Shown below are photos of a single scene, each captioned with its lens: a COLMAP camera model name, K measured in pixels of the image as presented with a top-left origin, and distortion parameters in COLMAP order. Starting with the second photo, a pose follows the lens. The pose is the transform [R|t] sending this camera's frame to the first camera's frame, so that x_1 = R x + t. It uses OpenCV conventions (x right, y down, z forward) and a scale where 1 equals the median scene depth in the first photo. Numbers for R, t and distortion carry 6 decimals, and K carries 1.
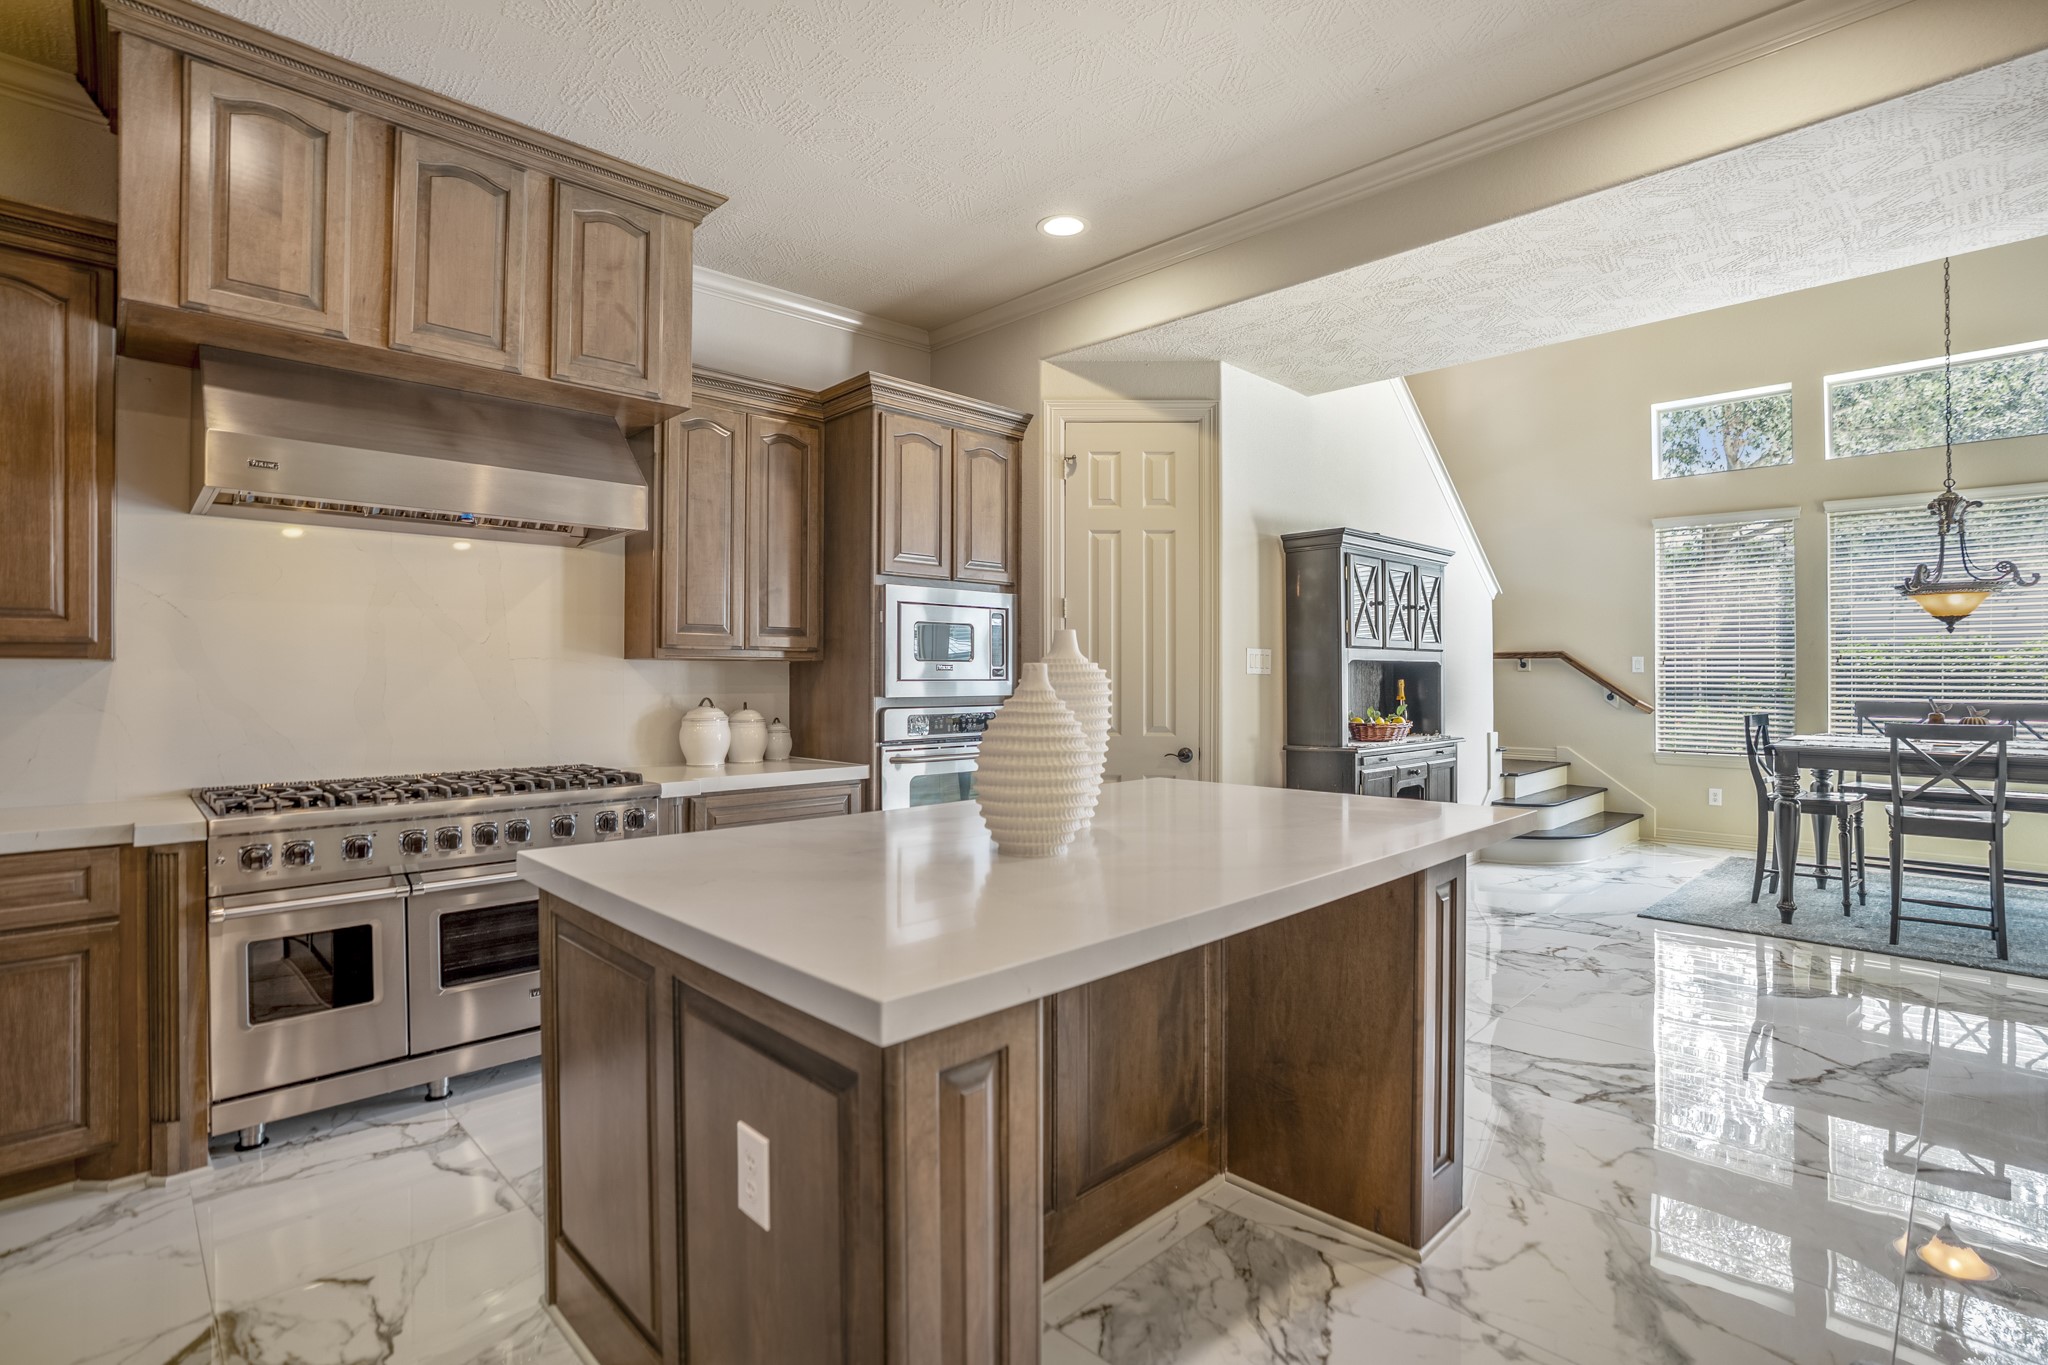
lens RADIAL K [[960.7, 0, 1016.1], [0, 960.7, 683.2], [0, 0, 1]] dist [-0.054471, 0.000041]
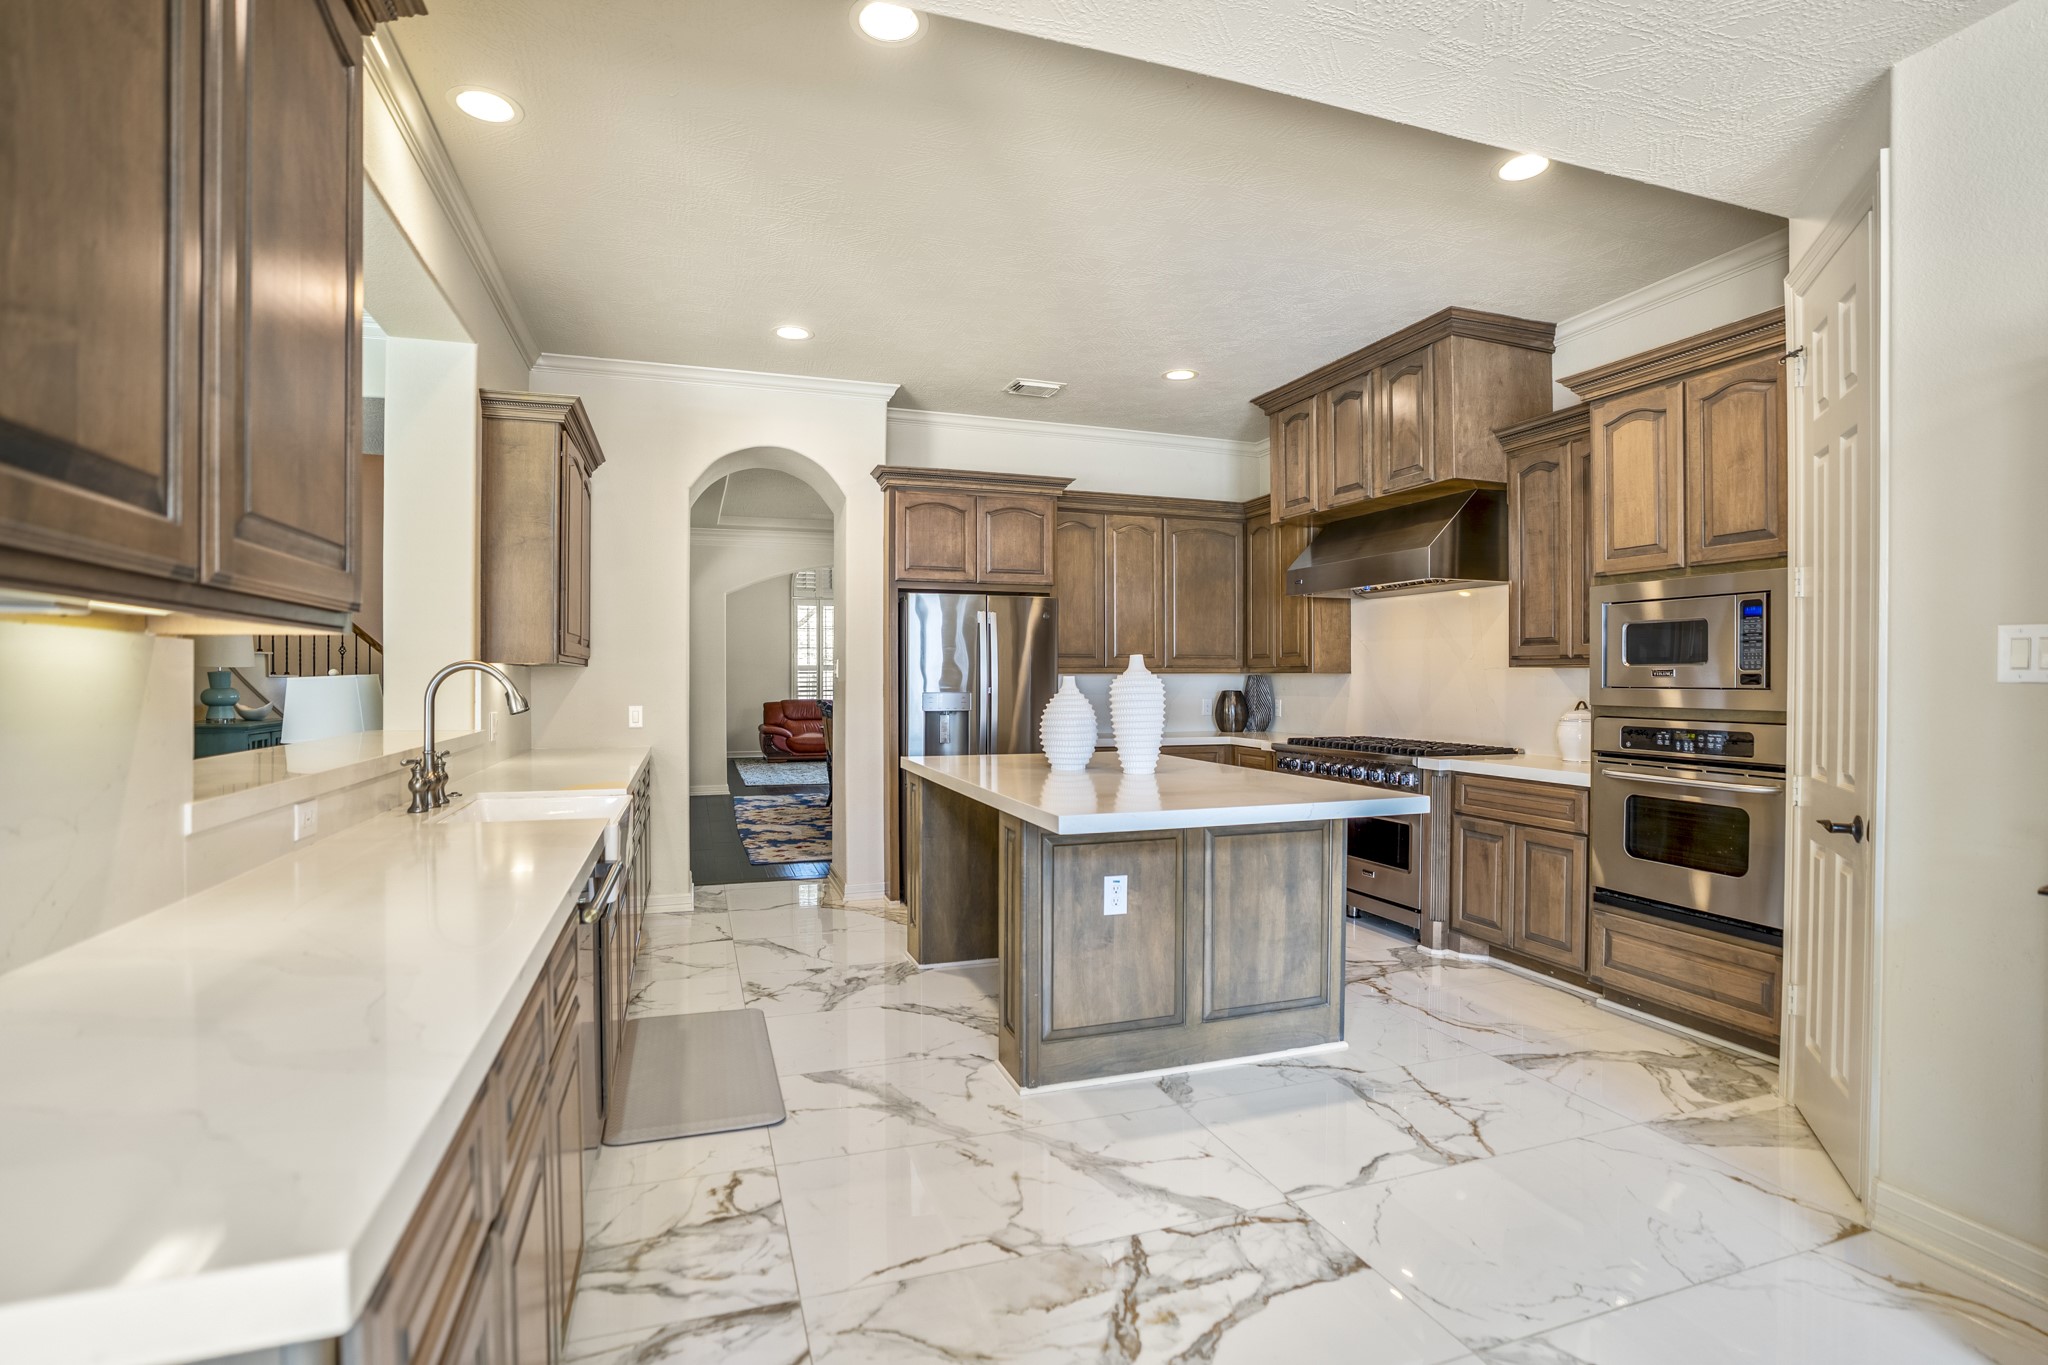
lens RADIAL K [[960.7, 0, 1016.1], [0, 960.7, 683.2], [0, 0, 1]] dist [-0.054471, 0.000041]
pose [[-0.423935, 0.008623, -0.905651, 1.350365], [0.003271, 0.999963, 0.007990, -0.023056], [0.905687, 0.000425, -0.423948, 1.237514]]
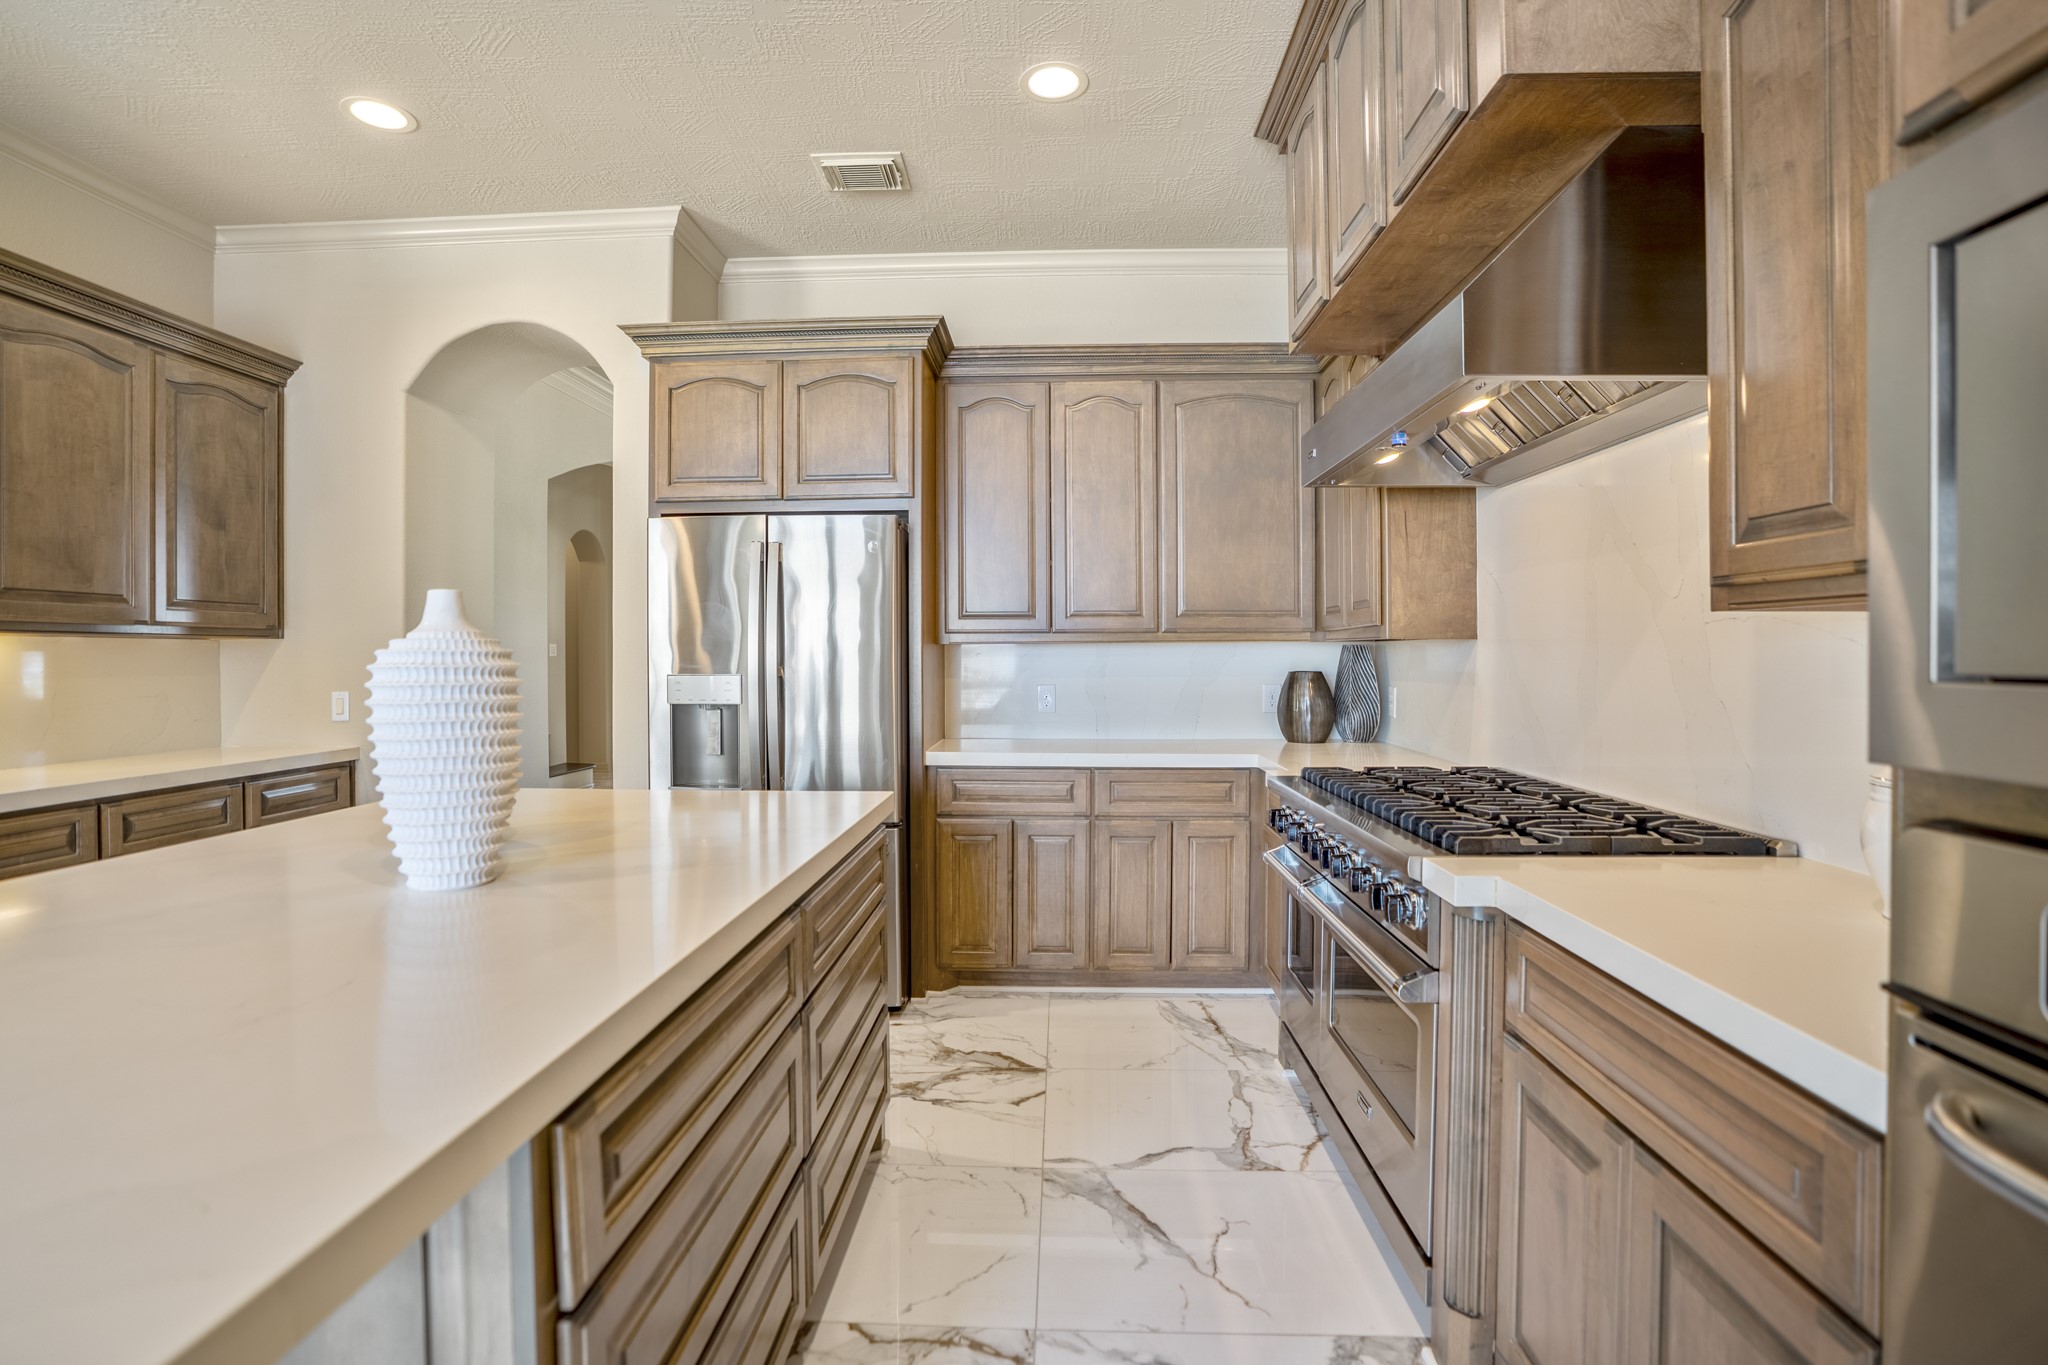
lens RADIAL K [[941.2, 0, 1018.7], [0, 941.2, 670.6], [0, 0, 1]] dist [-0.052405, 0.000239]
pose [[-0.727593, 0.018260, -0.685766, 0.161943], [0.007611, 0.999799, 0.018546, -0.012926], [0.685967, 0.008274, -0.727586, 1.424501]]
